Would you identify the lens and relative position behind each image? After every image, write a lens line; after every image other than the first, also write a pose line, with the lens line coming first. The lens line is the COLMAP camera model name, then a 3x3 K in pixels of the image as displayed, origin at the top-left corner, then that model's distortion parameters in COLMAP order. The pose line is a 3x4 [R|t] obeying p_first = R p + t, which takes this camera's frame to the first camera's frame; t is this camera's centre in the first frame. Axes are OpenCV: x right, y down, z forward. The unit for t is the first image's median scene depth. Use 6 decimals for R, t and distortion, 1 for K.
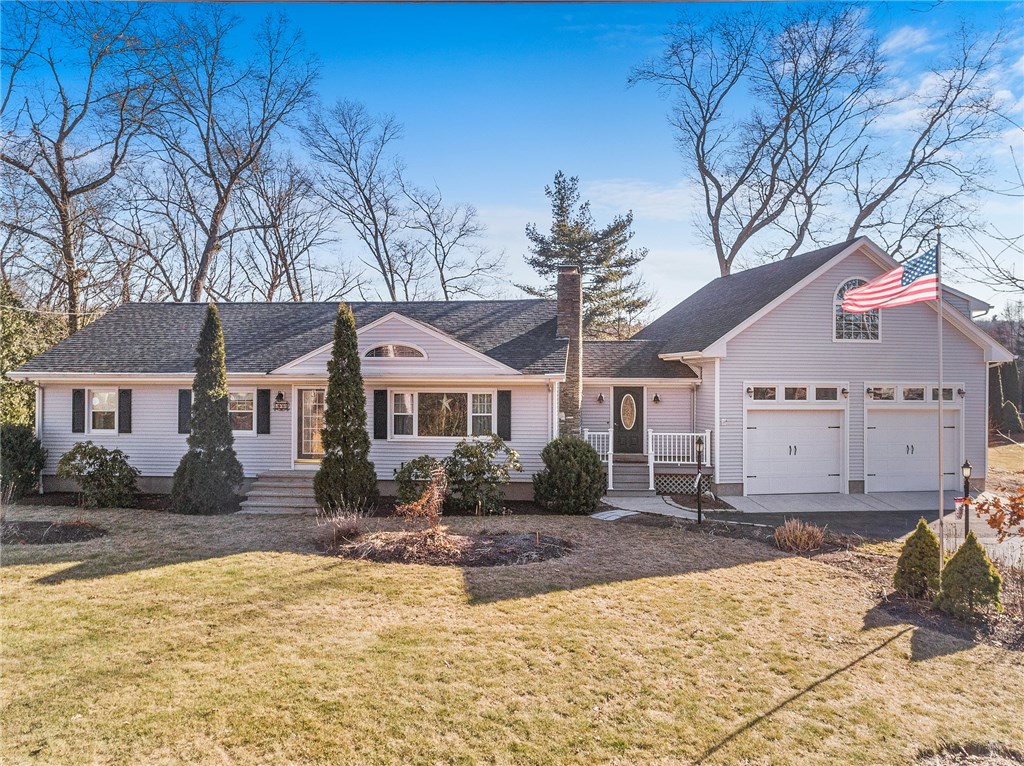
lens RADIAL K [[796.2, 0, 512.0], [0, 796.2, 383.0], [0, 0, 1]] dist [0.031799, 0.001887]
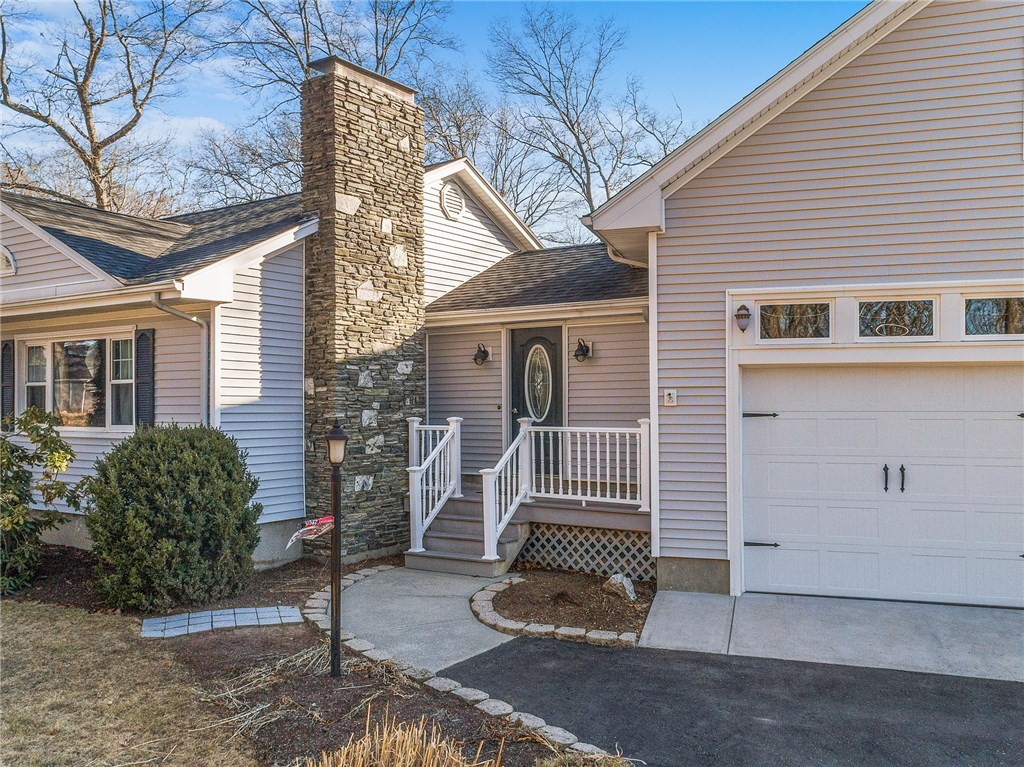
lens RADIAL K [[892.2, 0, 511.0], [0, 892.2, 397.3], [0, 0, 1]] dist [0.038877, -0.003215]
pose [[0.883080, -0.008894, -0.469139, 0.392627], [0.007642, 0.999960, -0.004571, 0.049069], [0.469161, 0.000452, 0.883113, 0.571847]]
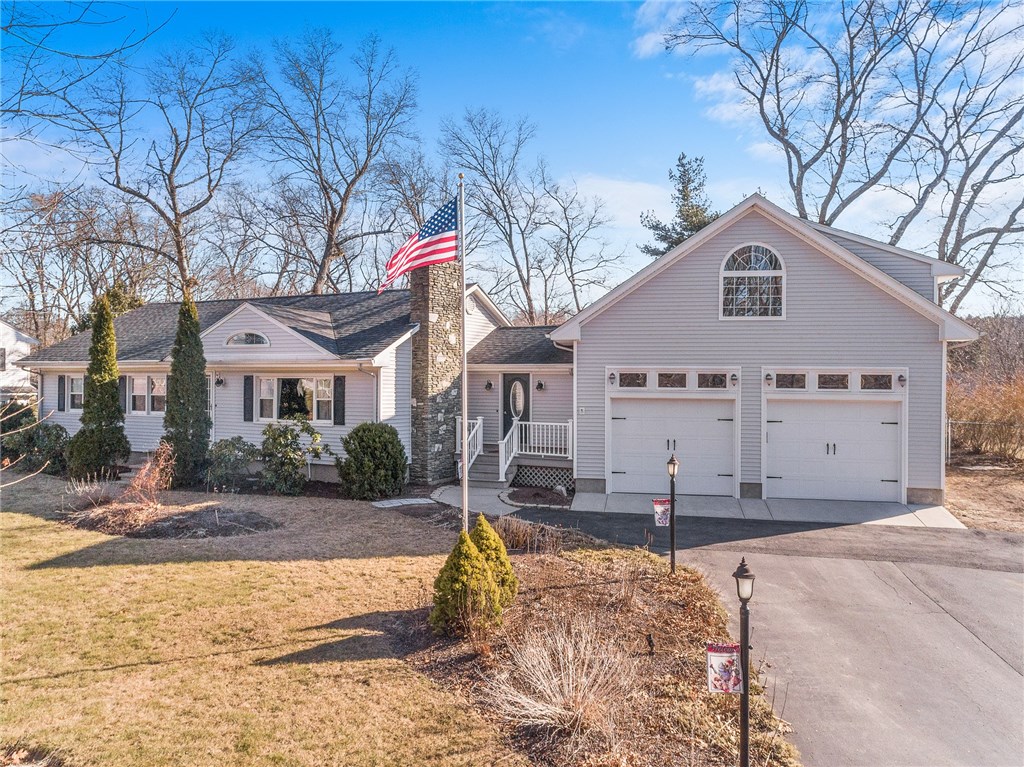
lens RADIAL K [[779.9, 0, 512.0], [0, 779.9, 383.5], [0, 0, 1]] dist [0.030943, 0.001946]
pose [[0.931387, 0.003045, -0.364018, 0.505788], [-0.001949, 0.999992, 0.003377, 0.014350], [0.364026, -0.002436, 0.931386, 0.138351]]
